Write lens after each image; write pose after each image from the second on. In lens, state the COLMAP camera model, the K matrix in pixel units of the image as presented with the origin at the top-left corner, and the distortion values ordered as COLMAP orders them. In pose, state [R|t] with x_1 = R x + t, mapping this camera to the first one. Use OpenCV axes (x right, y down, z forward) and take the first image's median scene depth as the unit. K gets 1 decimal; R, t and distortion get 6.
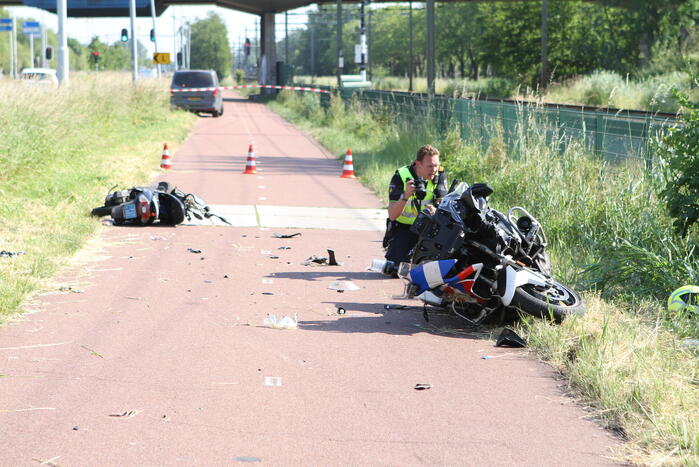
lens RADIAL K [[2428.5, 0, 349.5], [0, 2428.5, 233.5], [0, 0, 1]] dist [0.271870, 0.906664]
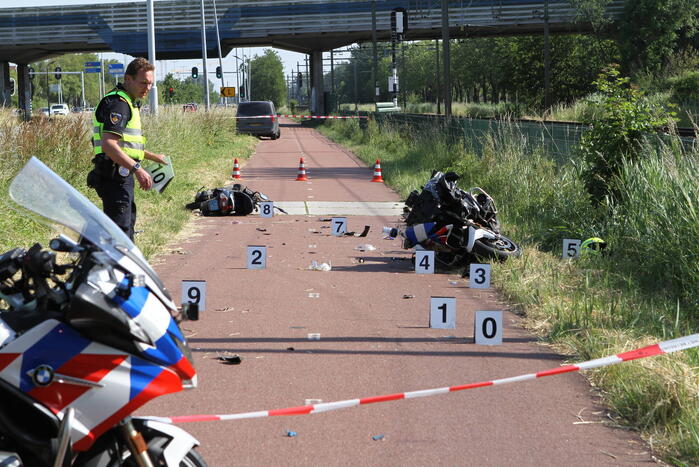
lens RADIAL K [[1411.2, 0, 349.5], [0, 1411.2, 233.5], [0, 0, 1]] dist [0.069206, 0.181432]
pose [[0.999688, -0.024753, -0.003463, -0.011104], [0.024839, 0.999314, 0.027485, -0.013440], [0.002780, -0.027563, 0.999616, 0.204286]]
